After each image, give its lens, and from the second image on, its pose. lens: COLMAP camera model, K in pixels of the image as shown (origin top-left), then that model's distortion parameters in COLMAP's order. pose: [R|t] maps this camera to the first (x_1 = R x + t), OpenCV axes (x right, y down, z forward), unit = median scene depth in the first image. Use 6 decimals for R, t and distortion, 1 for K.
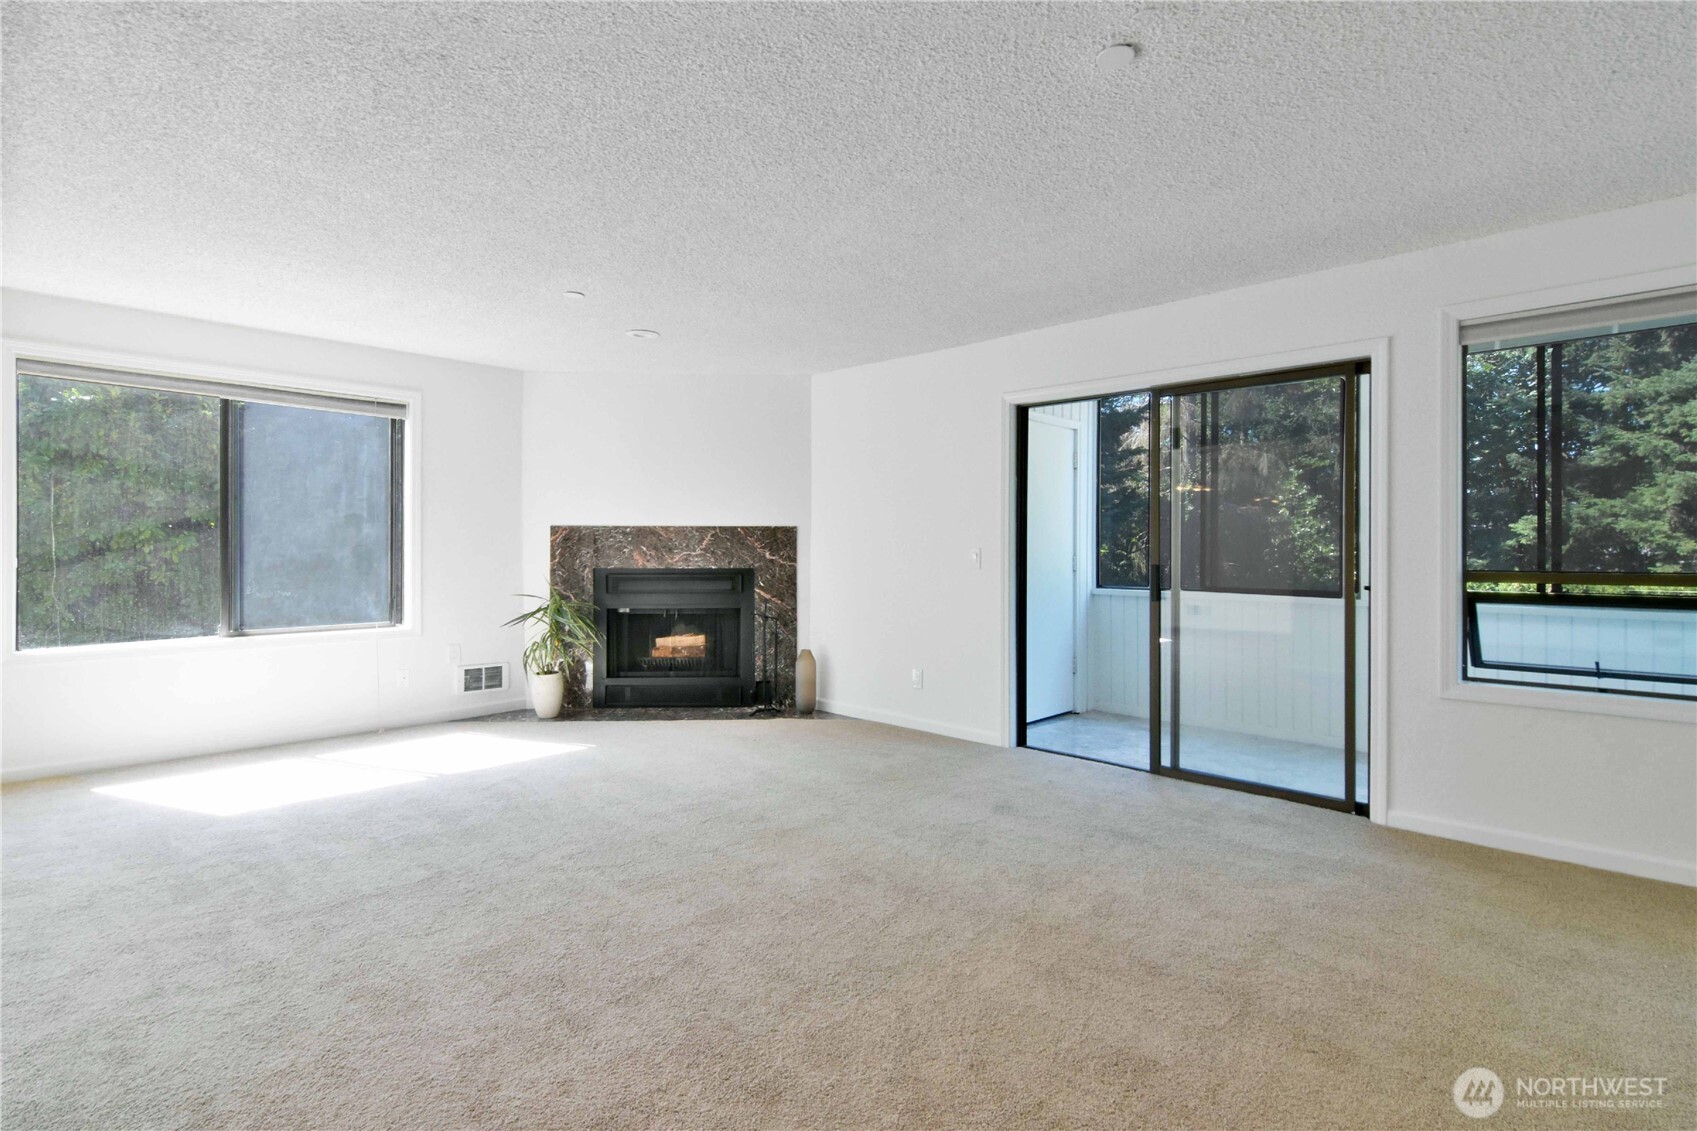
lens RADIAL K [[800.4, 0, 875.3], [0, 800.4, 547.5], [0, 0, 1]] dist [0.001263, -0.014039]
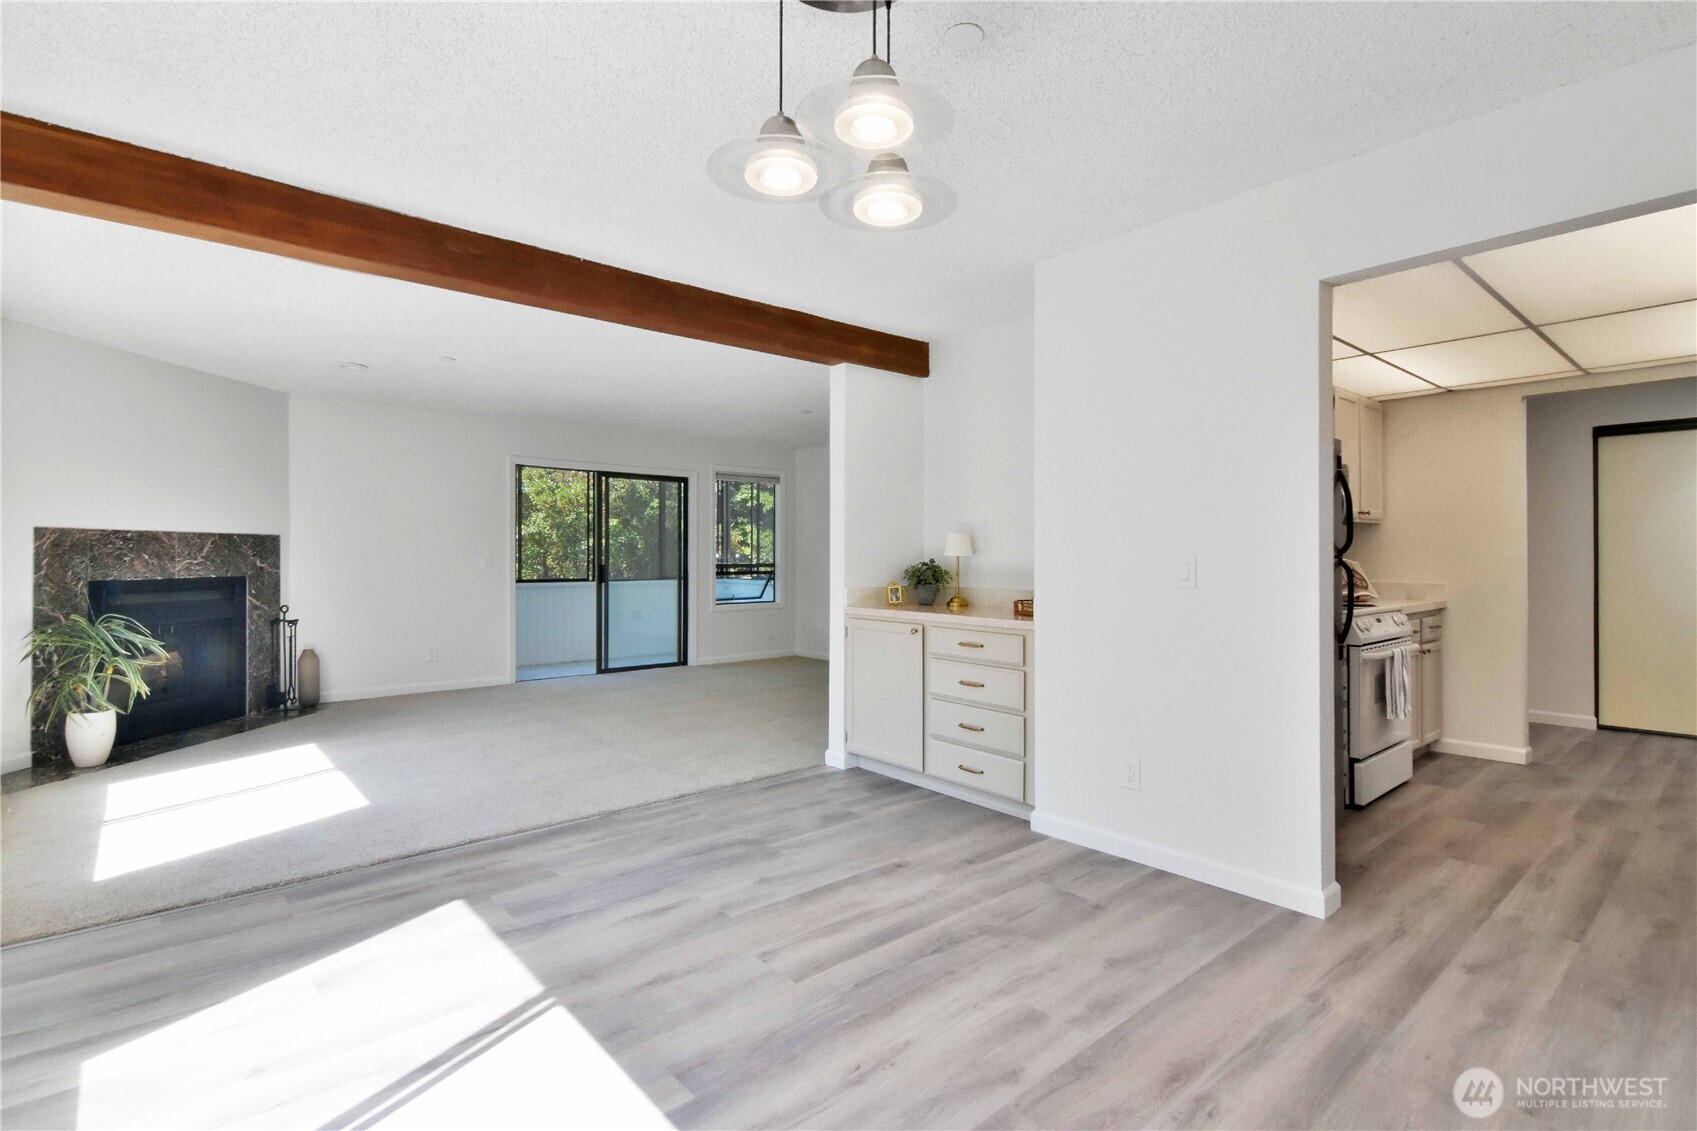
lens RADIAL K [[824.7, 0, 858.7], [0, 824.7, 546.8], [0, 0, 1]] dist [0.013222, -0.007077]
pose [[0.109923, 0.007179, 0.993914, -1.114397], [-0.003093, 0.999972, -0.006881, -0.005645], [-0.993935, -0.002318, 0.109942, 0.128858]]
